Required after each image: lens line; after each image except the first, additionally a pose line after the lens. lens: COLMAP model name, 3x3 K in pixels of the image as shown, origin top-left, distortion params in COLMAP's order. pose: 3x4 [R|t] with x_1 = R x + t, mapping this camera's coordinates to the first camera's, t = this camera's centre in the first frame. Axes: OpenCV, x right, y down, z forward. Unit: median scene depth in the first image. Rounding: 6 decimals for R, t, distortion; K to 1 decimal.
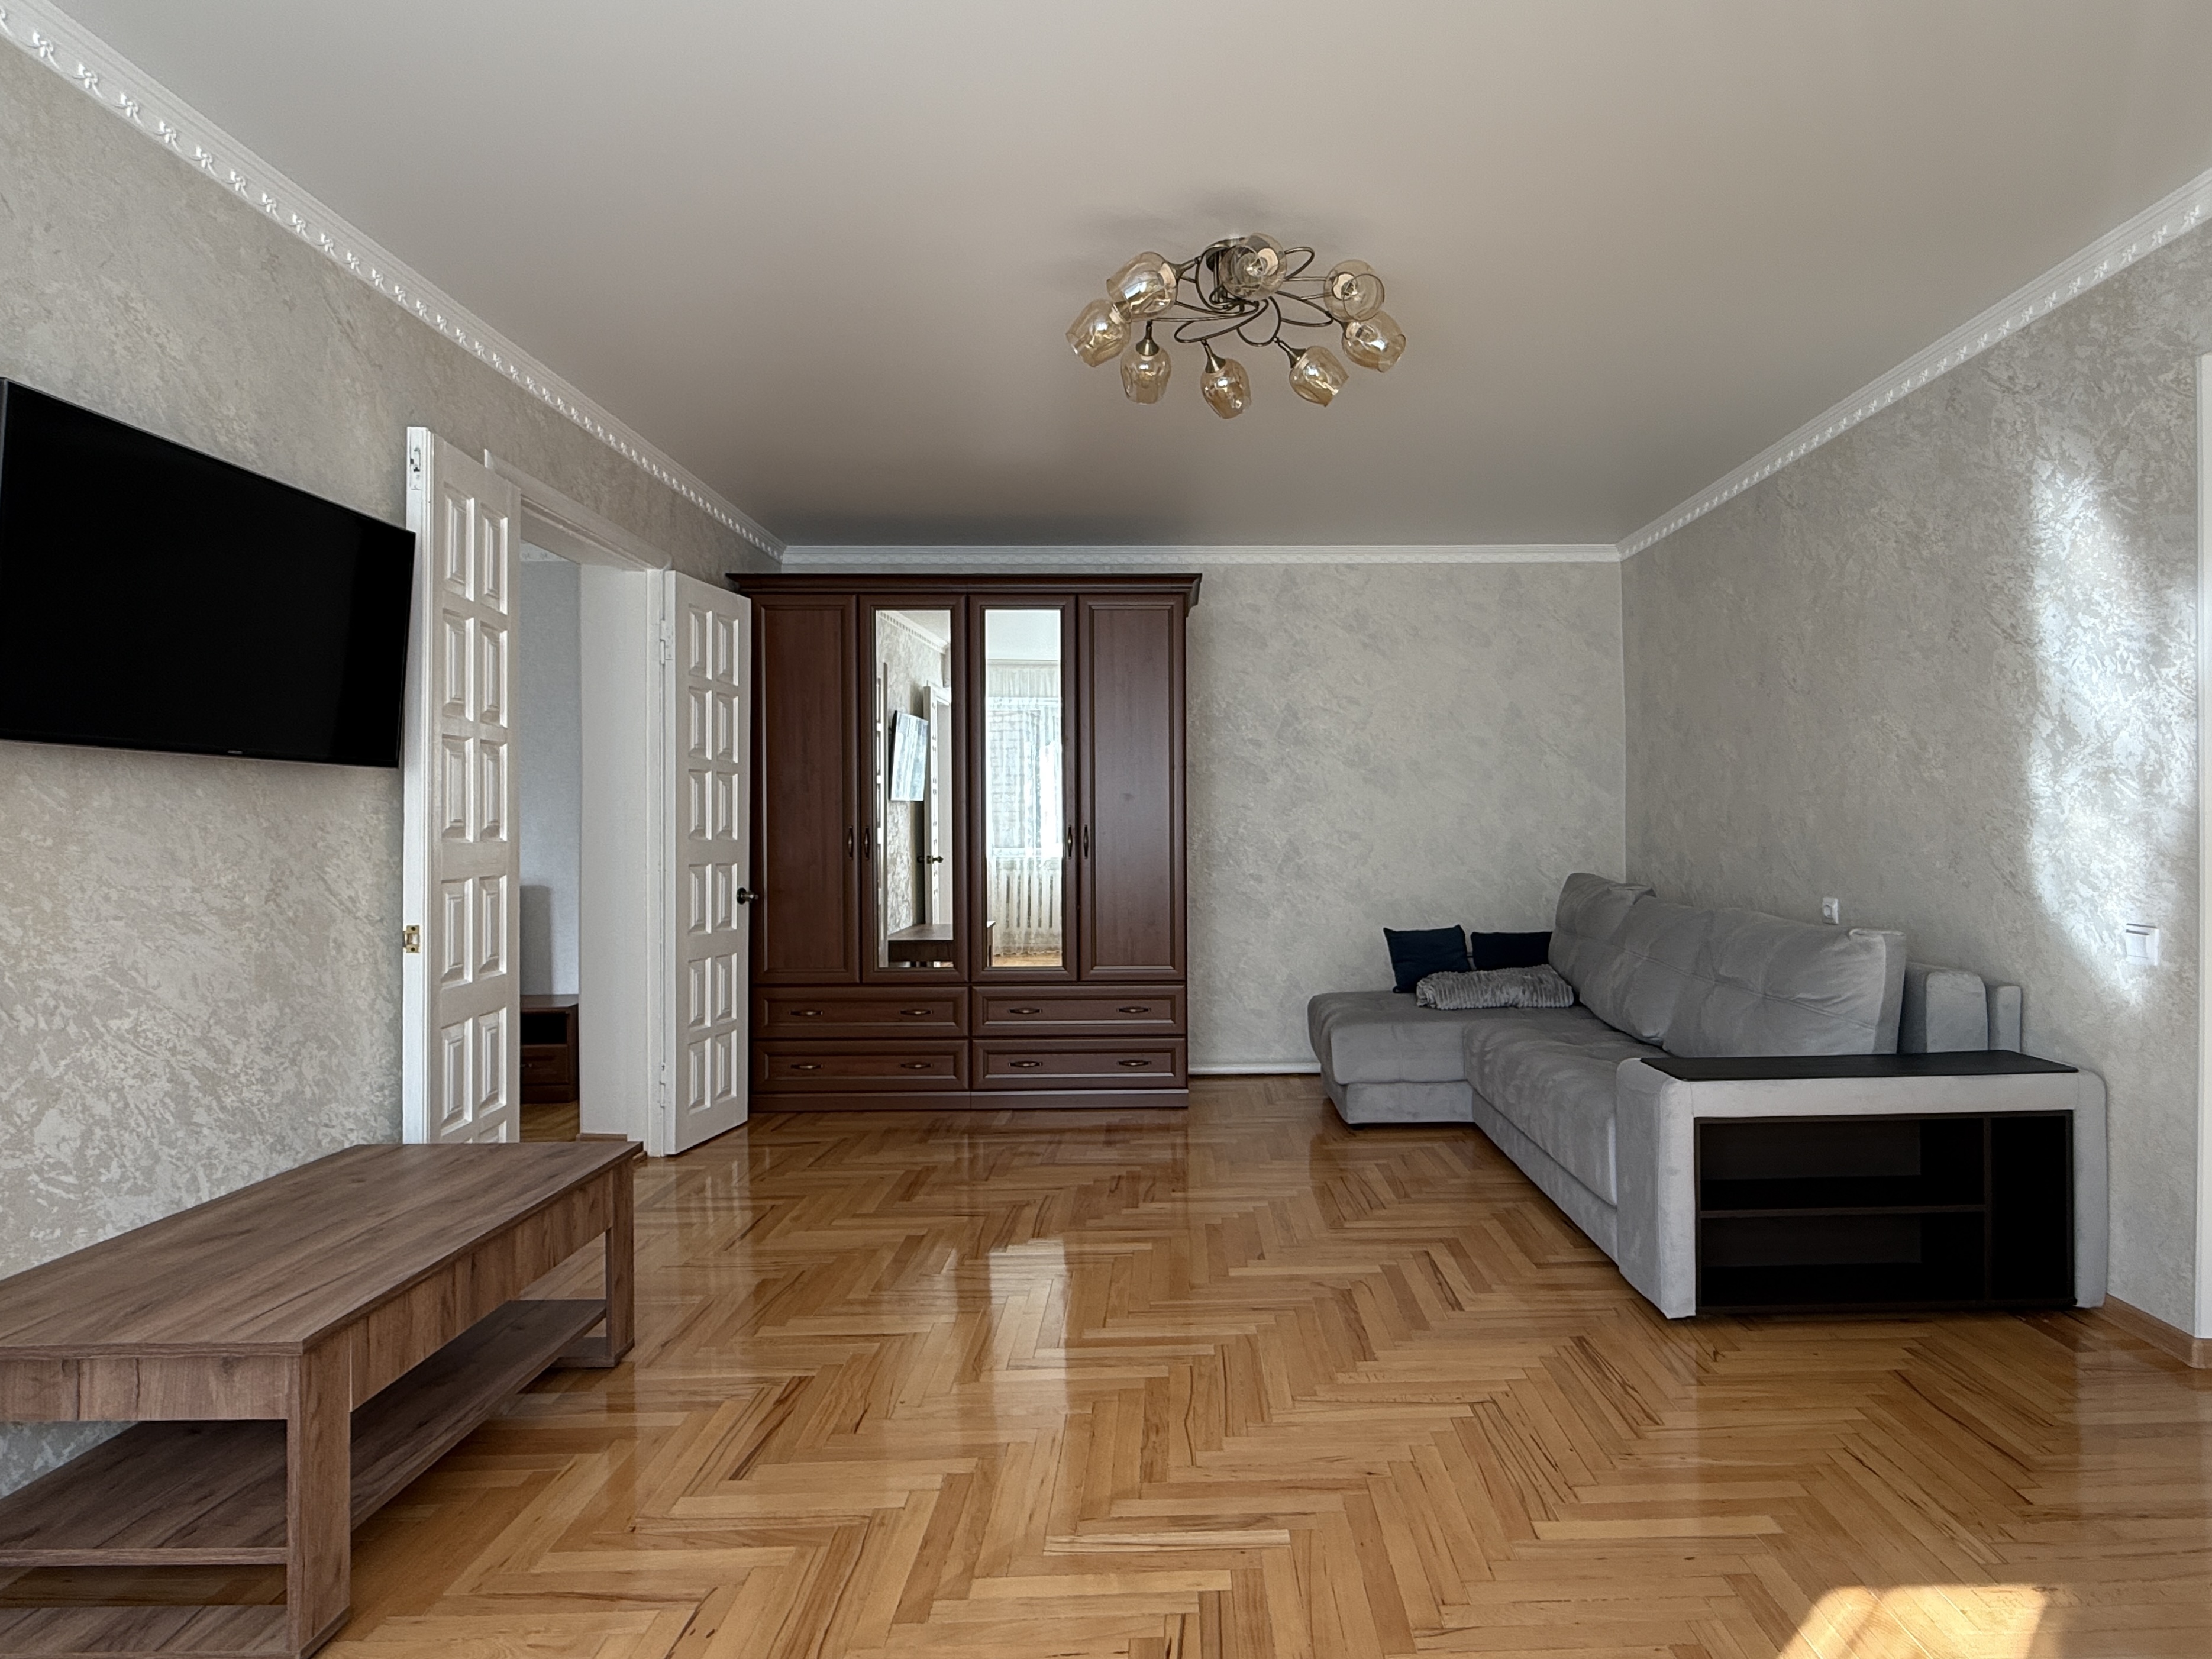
lens RADIAL K [[1178.8, 0, 1208.4], [0, 1178.8, 828.0], [0, 0, 1]] dist [-0.000926, 0.000847]
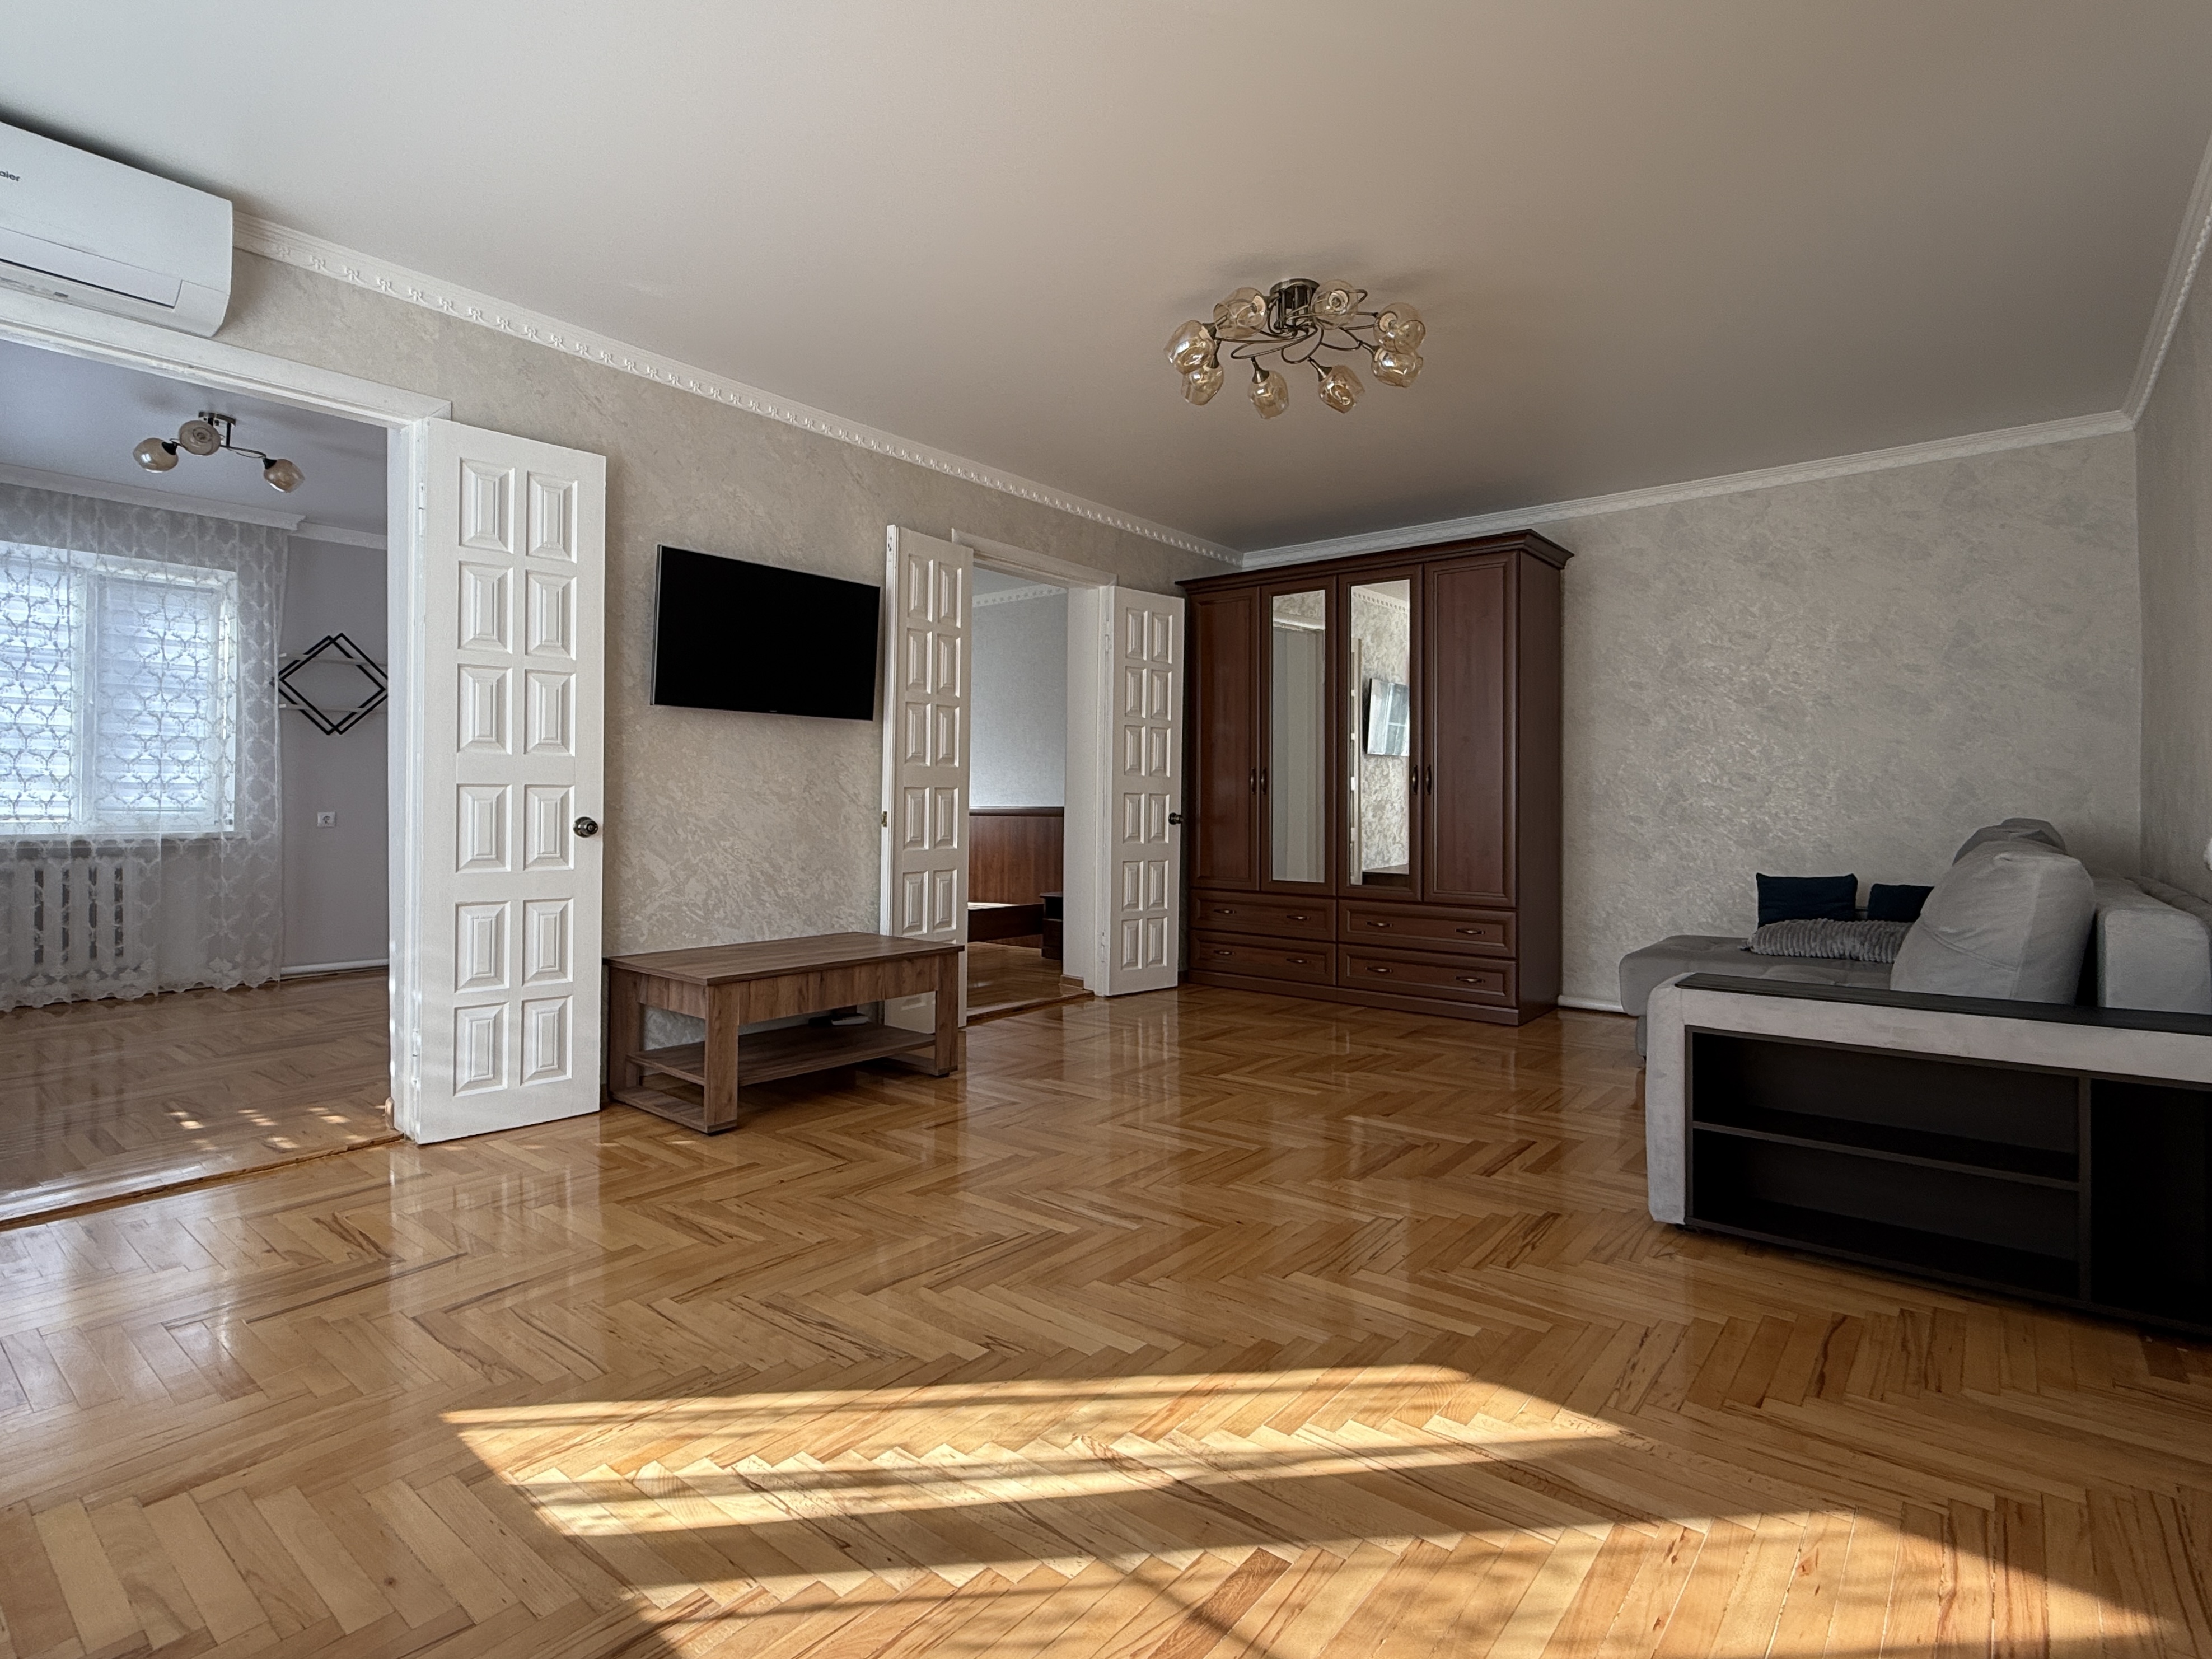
lens RADIAL K [[1123.6, 0, 1115.8], [0, 1123.6, 795.8], [0, 0, 1]] dist [0.001809, -0.000074]
pose [[0.755899, 0.006374, -0.654657, 0.606670], [-0.011469, 0.999928, -0.003508, 0.055922], [0.654588, 0.010160, 0.755918, -0.029977]]
